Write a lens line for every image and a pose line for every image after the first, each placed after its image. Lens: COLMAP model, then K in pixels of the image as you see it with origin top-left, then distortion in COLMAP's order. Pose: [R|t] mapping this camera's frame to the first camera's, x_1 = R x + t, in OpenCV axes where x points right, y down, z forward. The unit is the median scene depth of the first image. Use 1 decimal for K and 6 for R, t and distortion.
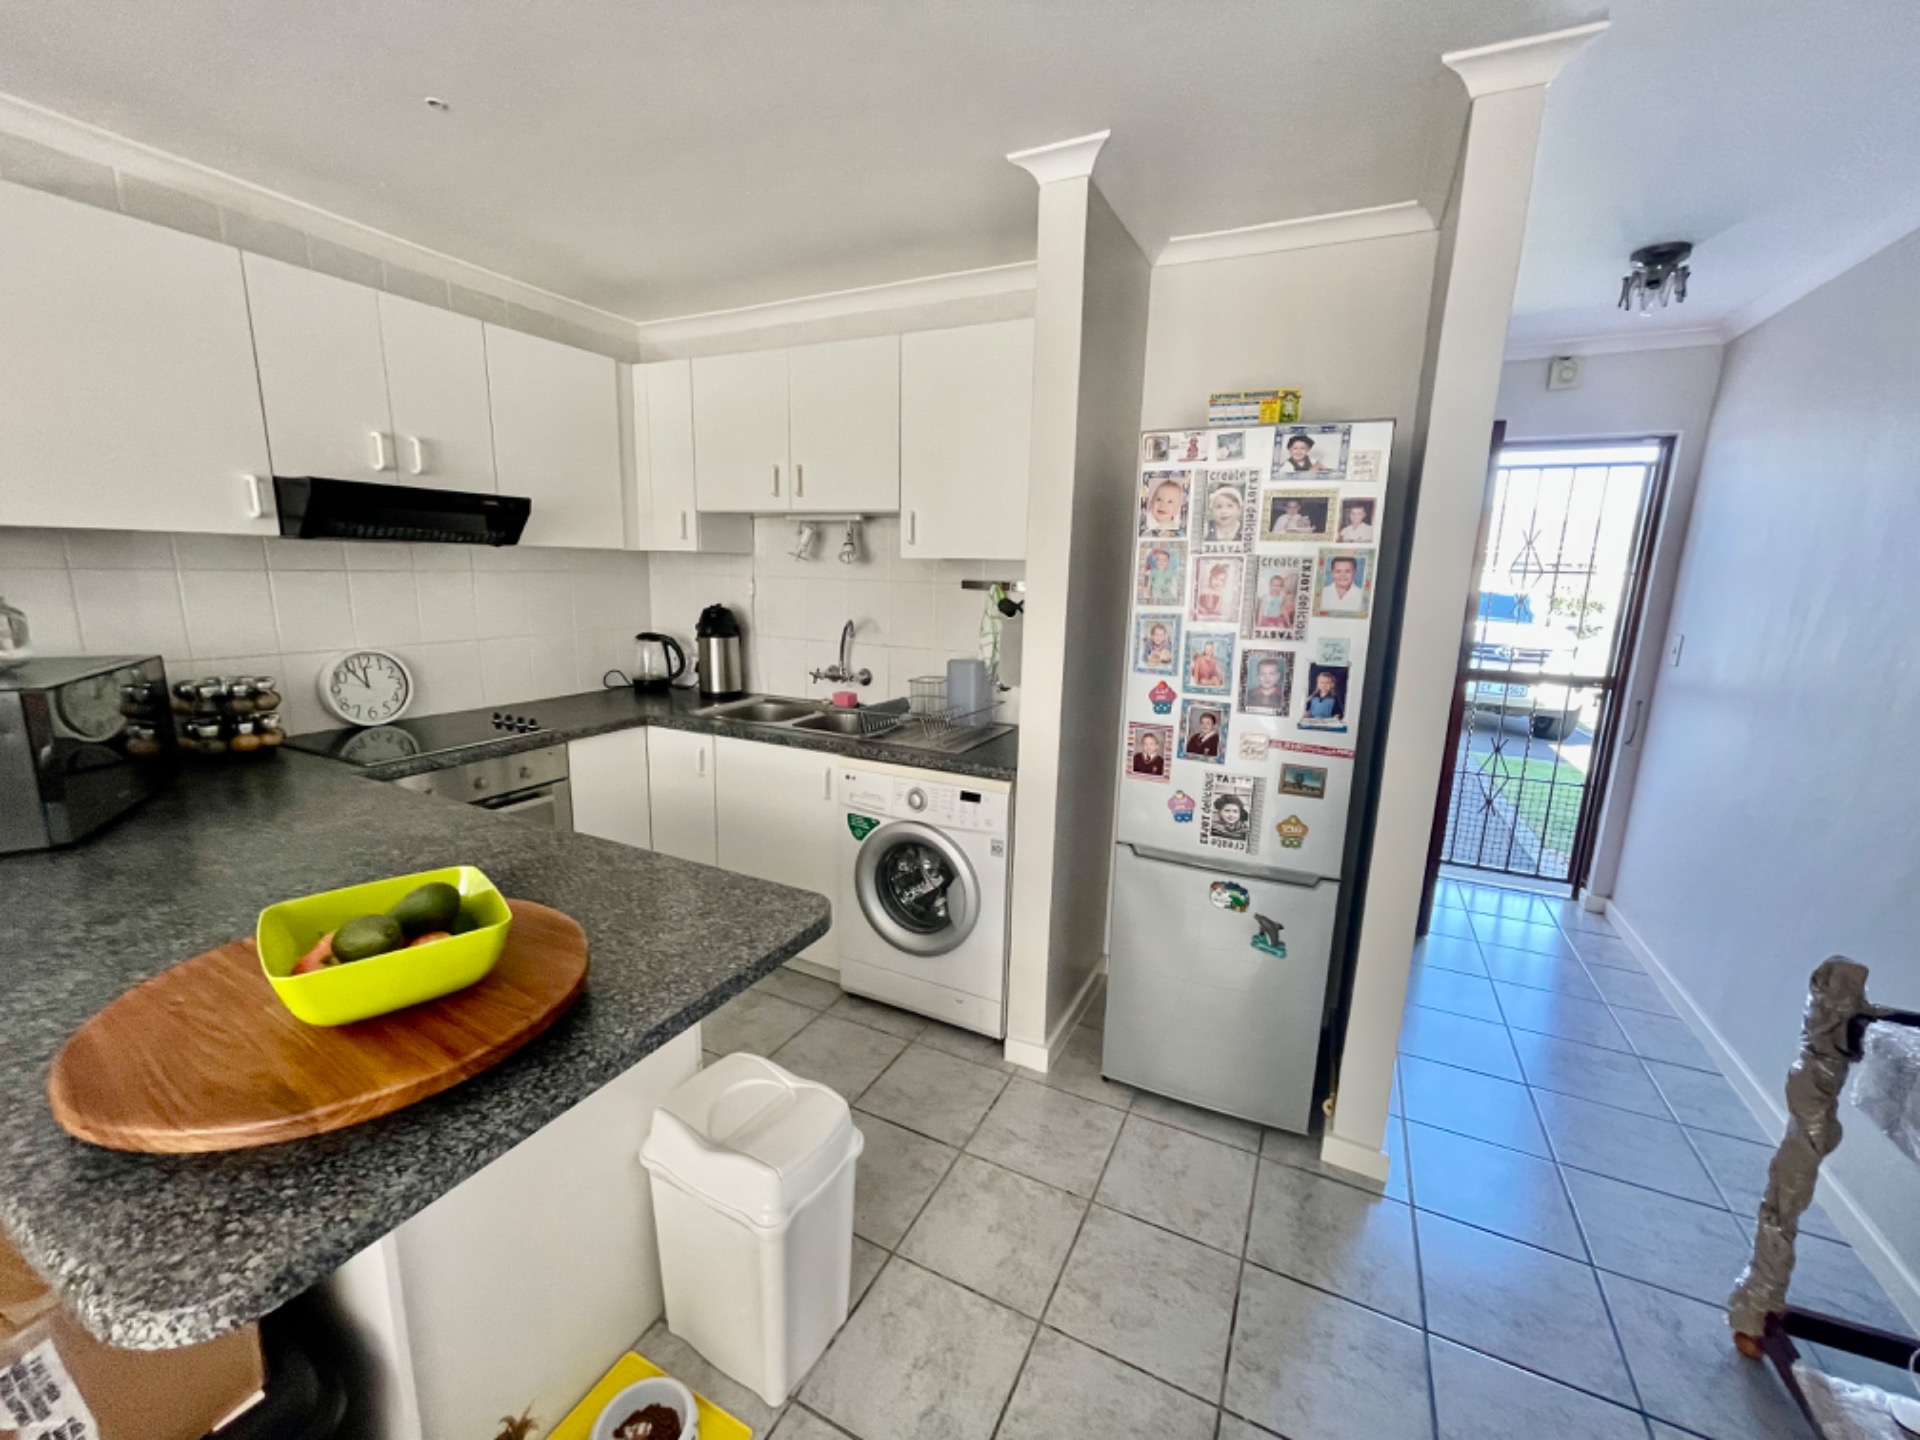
lens RADIAL K [[772.4, 0, 955.4], [0, 772.4, 717.3], [0, 0, 1]] dist [-0.009618, 0.003057]
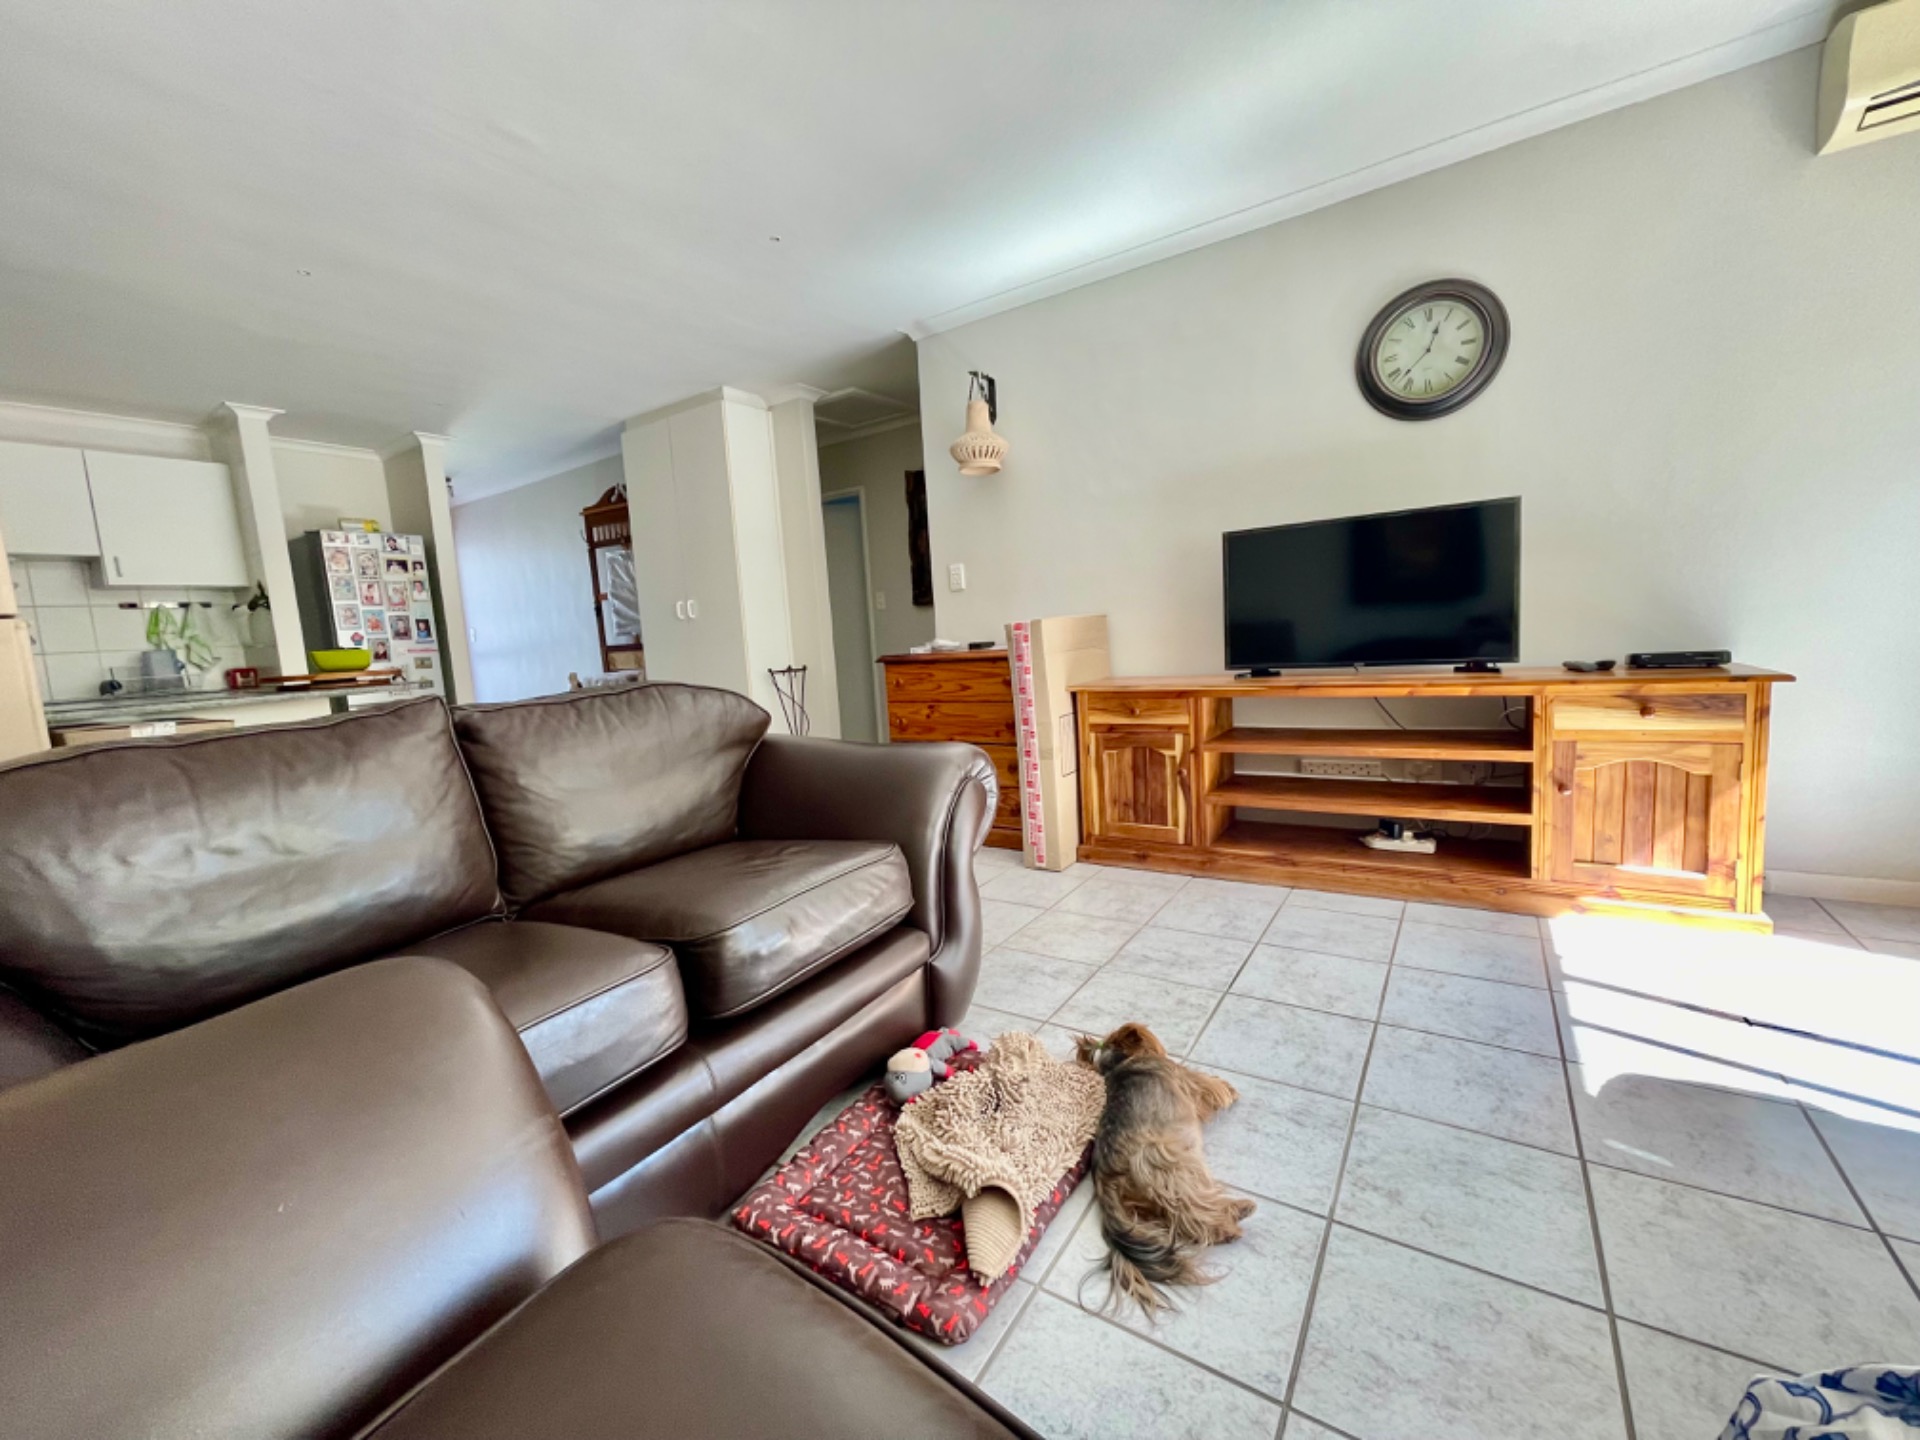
lens RADIAL K [[772.4, 0, 955.4], [0, 772.4, 717.3], [0, 0, 1]] dist [-0.009618, 0.003057]
pose [[0.128880, -0.145615, 0.980911, -2.009144], [0.258684, 0.959849, 0.108500, 0.461558], [-0.957326, 0.239763, 0.161374, -1.191851]]
